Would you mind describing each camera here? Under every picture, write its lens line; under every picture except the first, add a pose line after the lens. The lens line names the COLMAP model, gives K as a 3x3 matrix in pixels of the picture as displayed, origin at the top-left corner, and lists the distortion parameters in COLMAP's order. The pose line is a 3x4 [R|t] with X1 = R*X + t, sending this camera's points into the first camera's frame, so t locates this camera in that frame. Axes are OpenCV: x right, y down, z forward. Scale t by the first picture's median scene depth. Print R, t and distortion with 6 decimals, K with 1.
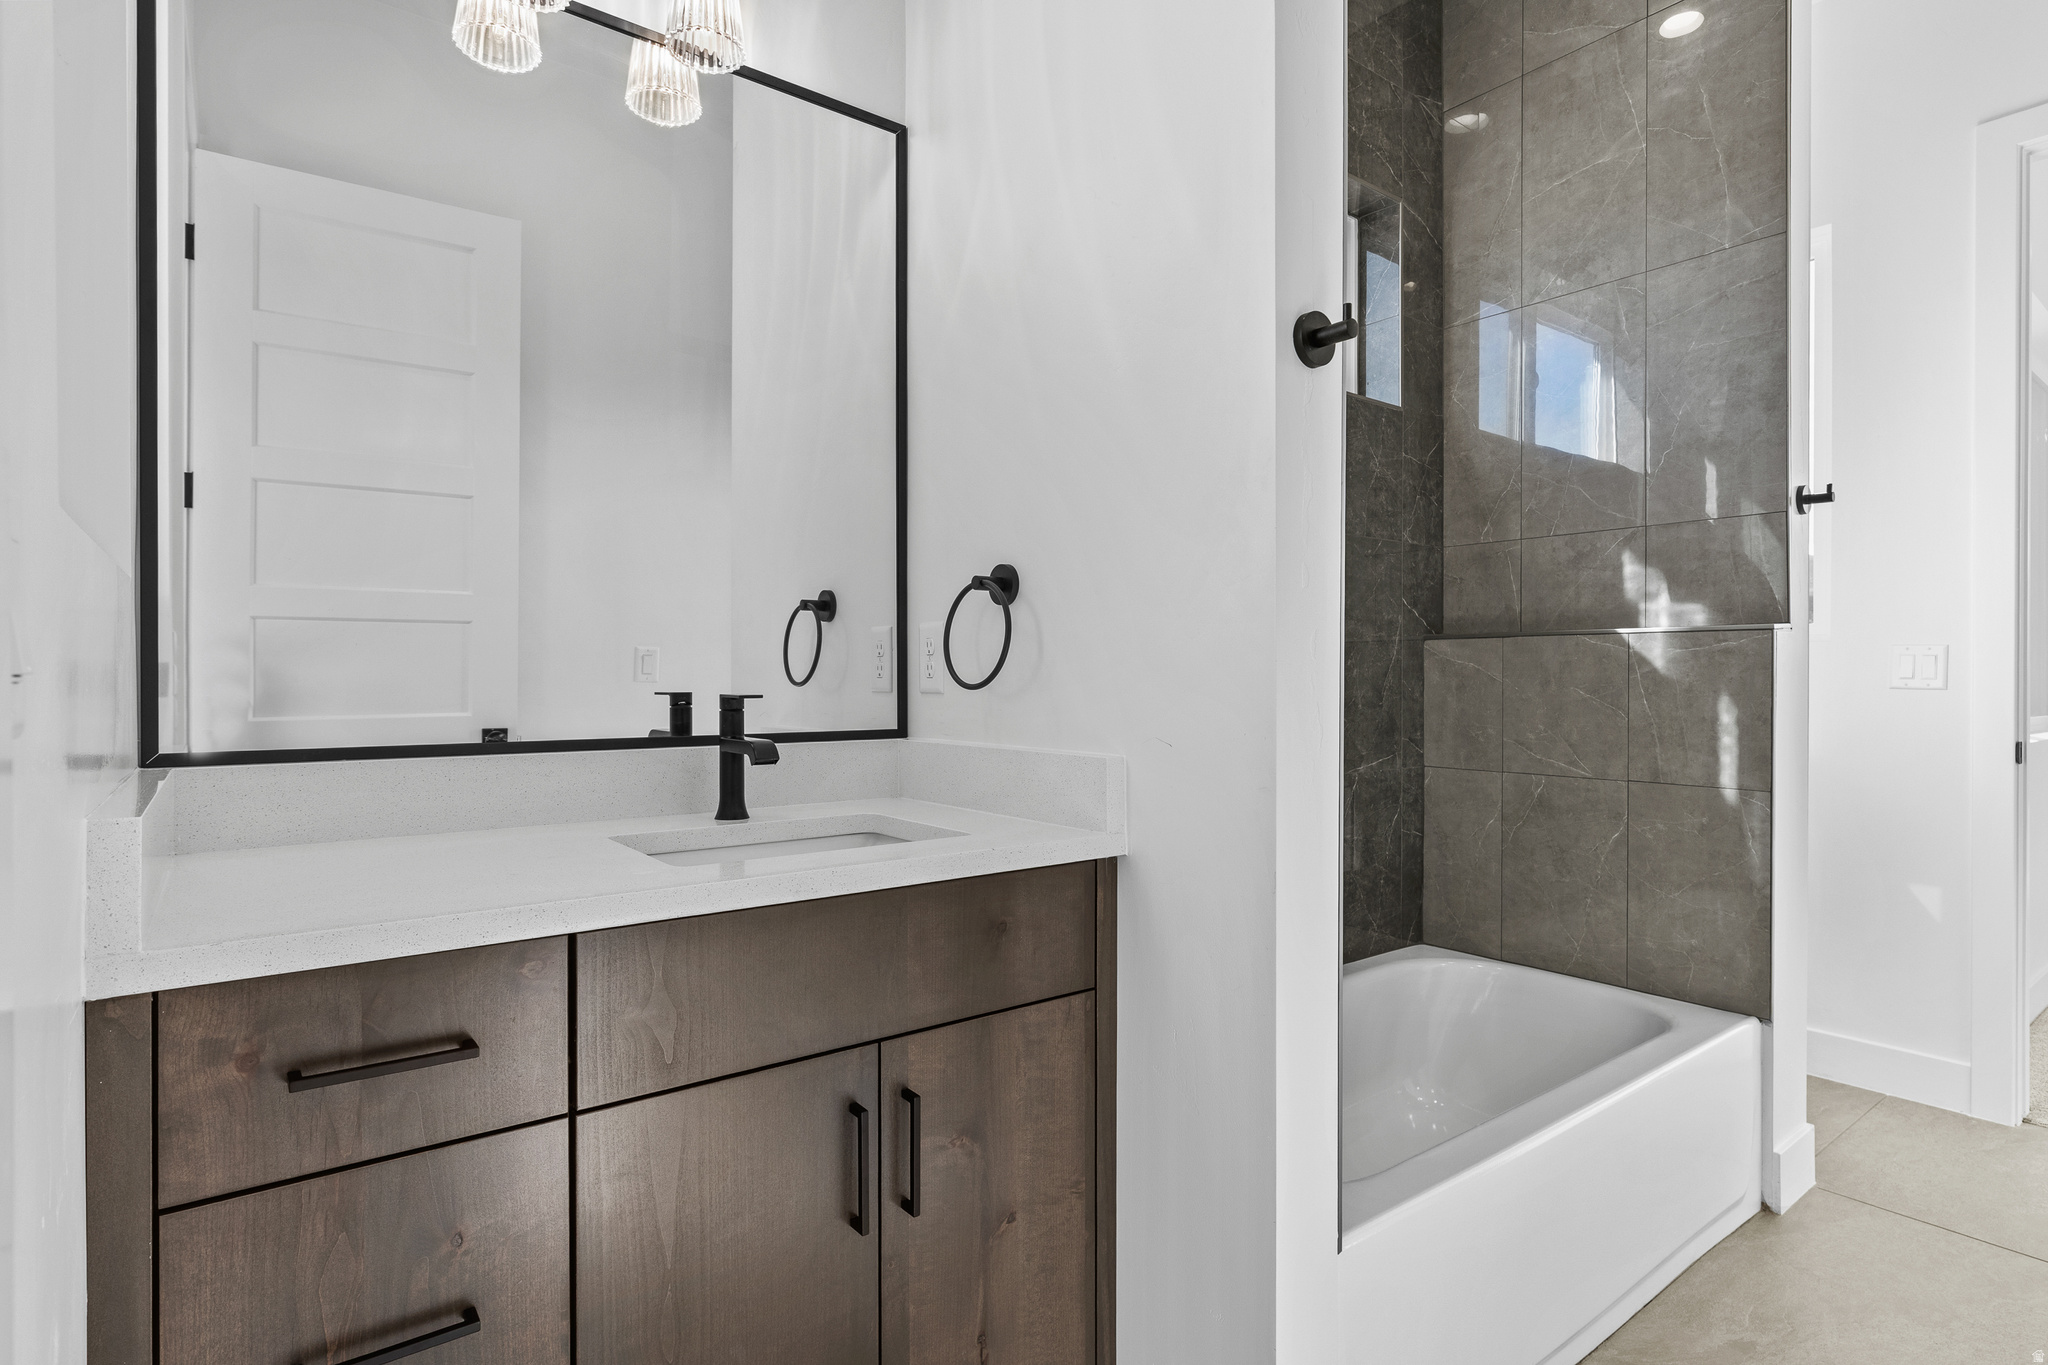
lens RADIAL K [[1078.3, 0, 1025.2], [0, 1078.3, 684.9], [0, 0, 1]] dist [0.000850, 0.000031]
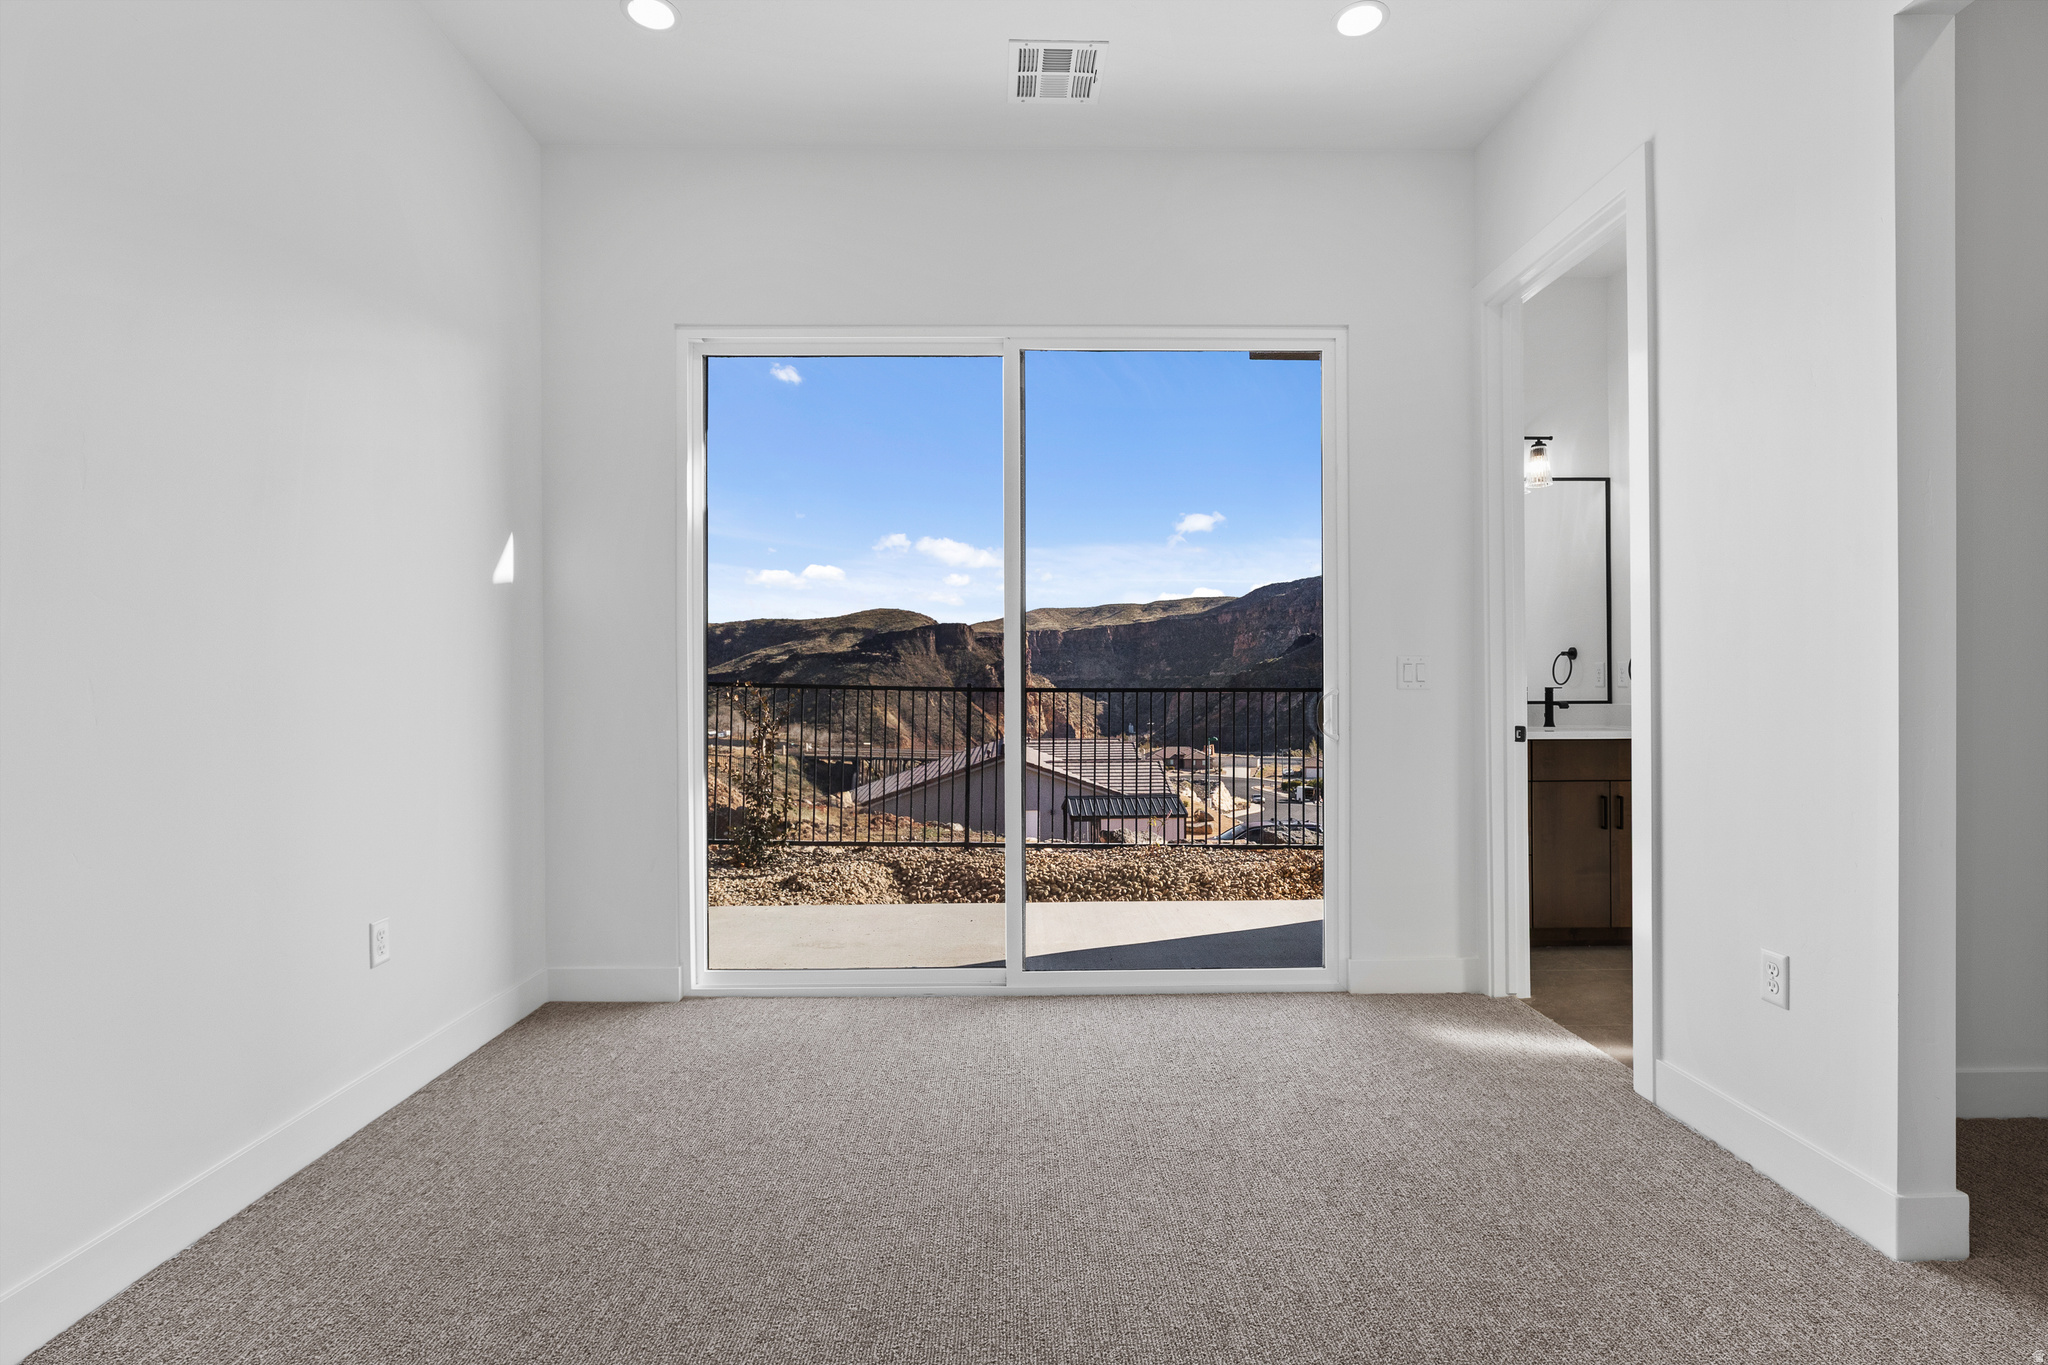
lens RADIAL K [[947.2, 0, 1021.5], [0, 947.2, 688.1], [0, 0, 1]] dist [-0.009549, 0.000185]
pose [[0.803267, -0.006994, -0.595578, 0.109077], [0.006813, 0.999974, -0.002555, 0.006321], [0.595580, -0.002005, 0.803293, -1.772424]]
